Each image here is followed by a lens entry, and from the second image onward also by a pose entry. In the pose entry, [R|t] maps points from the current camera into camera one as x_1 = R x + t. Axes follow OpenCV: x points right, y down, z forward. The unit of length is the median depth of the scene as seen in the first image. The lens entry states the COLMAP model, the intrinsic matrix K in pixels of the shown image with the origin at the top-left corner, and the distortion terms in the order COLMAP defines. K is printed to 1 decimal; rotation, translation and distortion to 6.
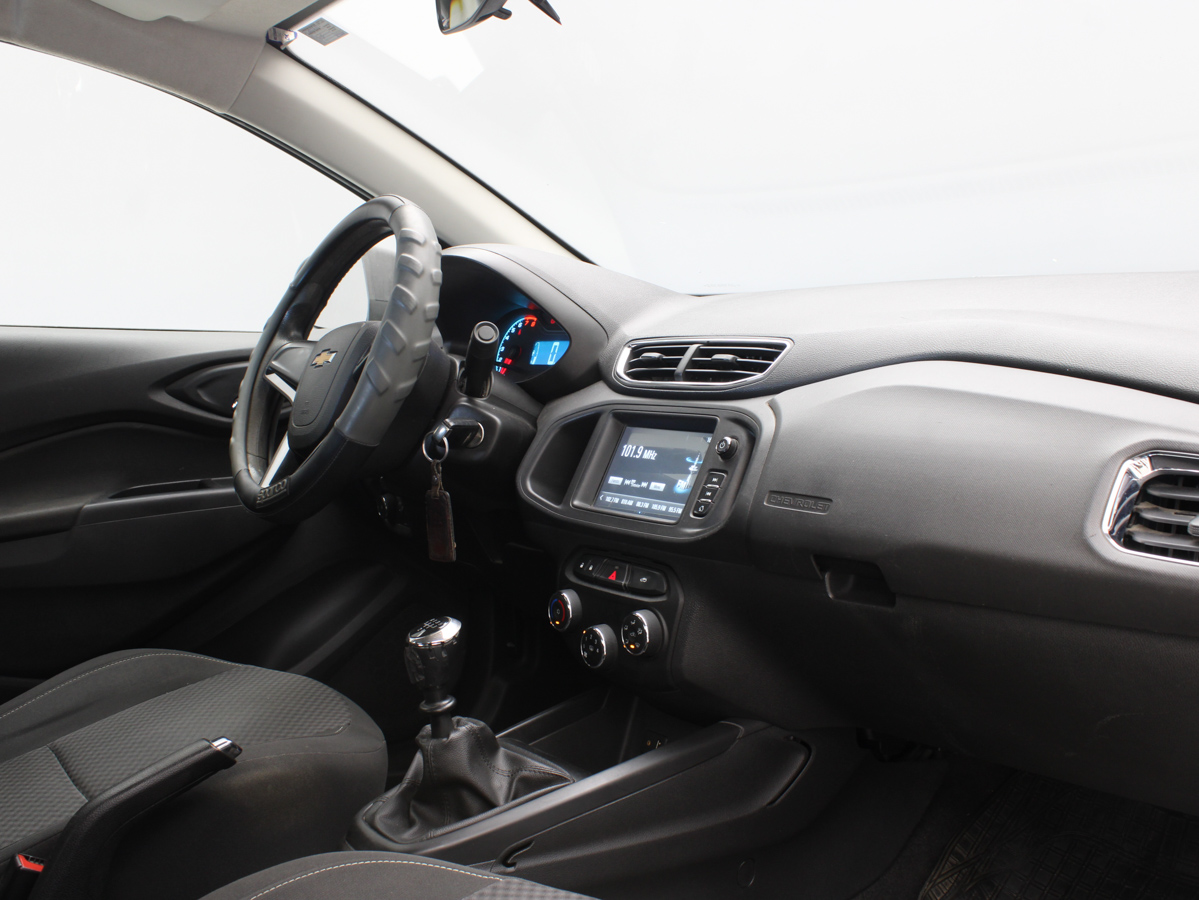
lens RADIAL K [[1227.9, 0, 598.1], [0, 1227.9, 455.5], [0, 0, 1]] dist [-0.125866, 0.000000]
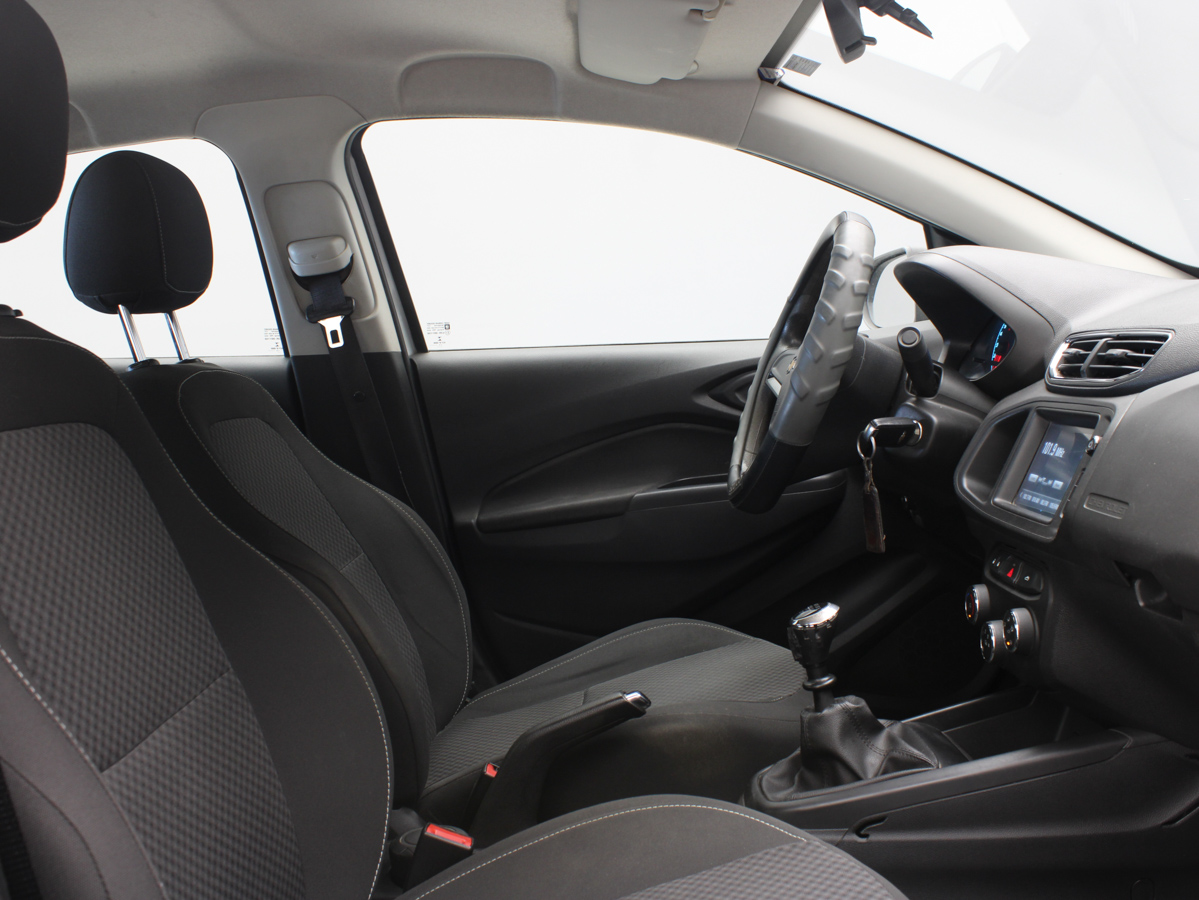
lens RADIAL K [[1227.9, 0, 597.0], [0, 1227.9, 452.2], [0, 0, 1]] dist [-0.125866, 0.000000]
pose [[0.801904, -0.003187, -0.597445, 0.329676], [0.009642, 0.999925, 0.007607, -0.012072], [0.597376, -0.011861, 0.801874, 0.001344]]
